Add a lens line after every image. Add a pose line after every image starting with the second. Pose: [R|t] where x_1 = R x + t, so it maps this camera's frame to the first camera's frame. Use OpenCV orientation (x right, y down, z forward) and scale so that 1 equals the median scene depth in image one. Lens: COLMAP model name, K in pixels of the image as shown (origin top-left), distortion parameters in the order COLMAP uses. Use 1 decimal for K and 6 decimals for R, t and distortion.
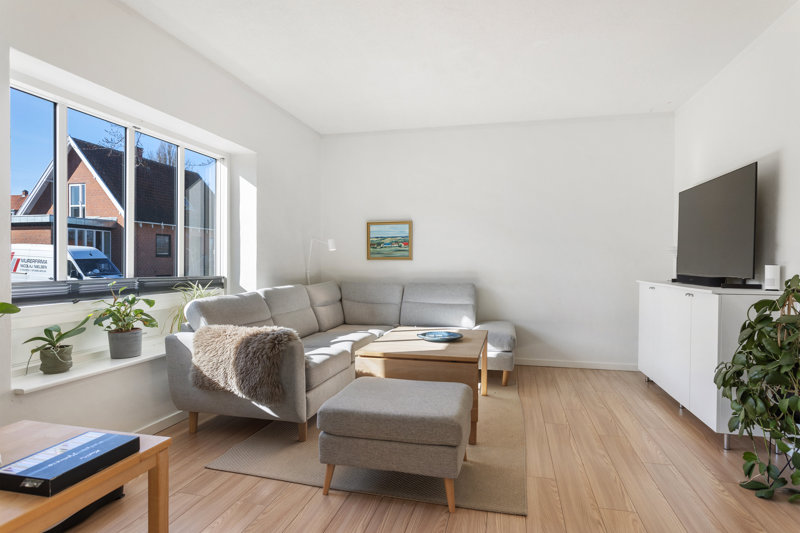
lens RADIAL K [[460.6, 0, 403.2], [0, 460.6, 265.4], [0, 0, 1]] dist [-0.000376, 0.000290]
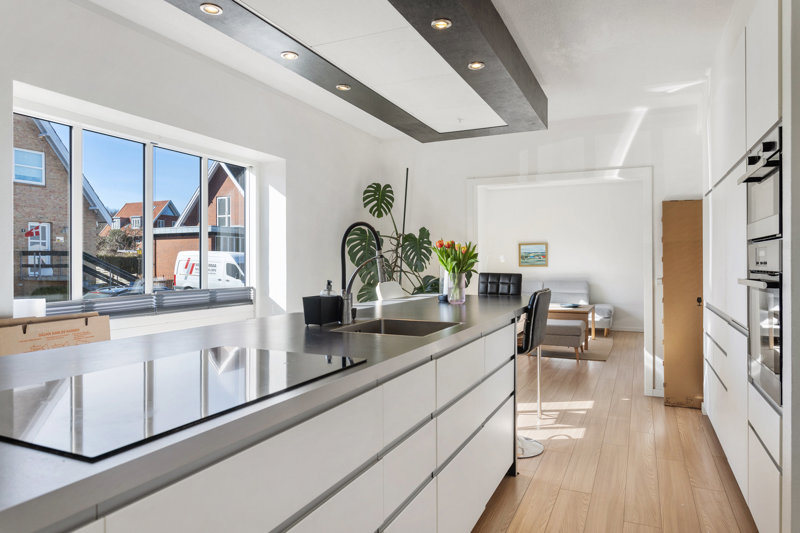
lens RADIAL K [[530.6, 0, 397.4], [0, 530.6, 259.3], [0, 0, 1]] dist [0.007604, 0.000541]
pose [[0.979533, -0.006304, -0.201183, -0.123603], [0.003404, 0.999885, -0.014758, -0.011519], [0.201253, 0.013771, 0.979442, -0.952213]]
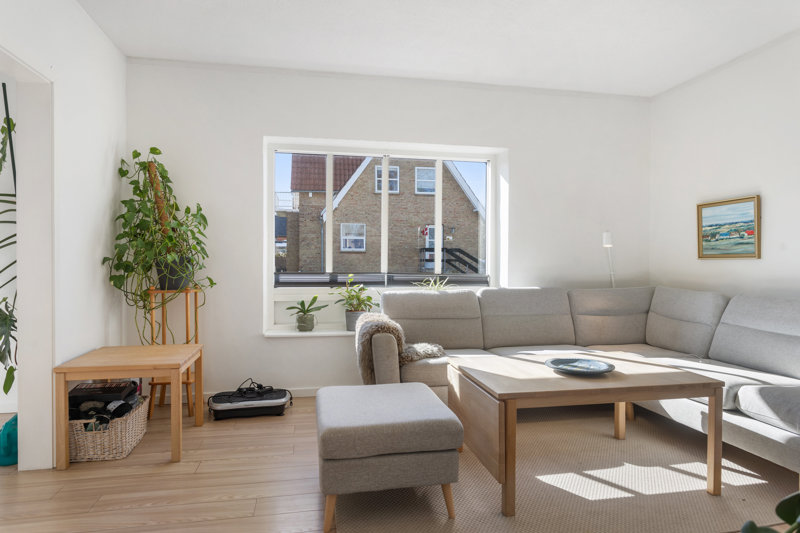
lens RADIAL K [[488.2, 0, 399.1], [0, 488.2, 265.2], [0, 0, 1]] dist [0.003559, 0.000909]
pose [[0.412535, 0.008250, -0.910905, 0.416271], [-0.011521, 0.999926, 0.003839, 0.000319], [0.910869, 0.008910, 0.412599, 0.287237]]
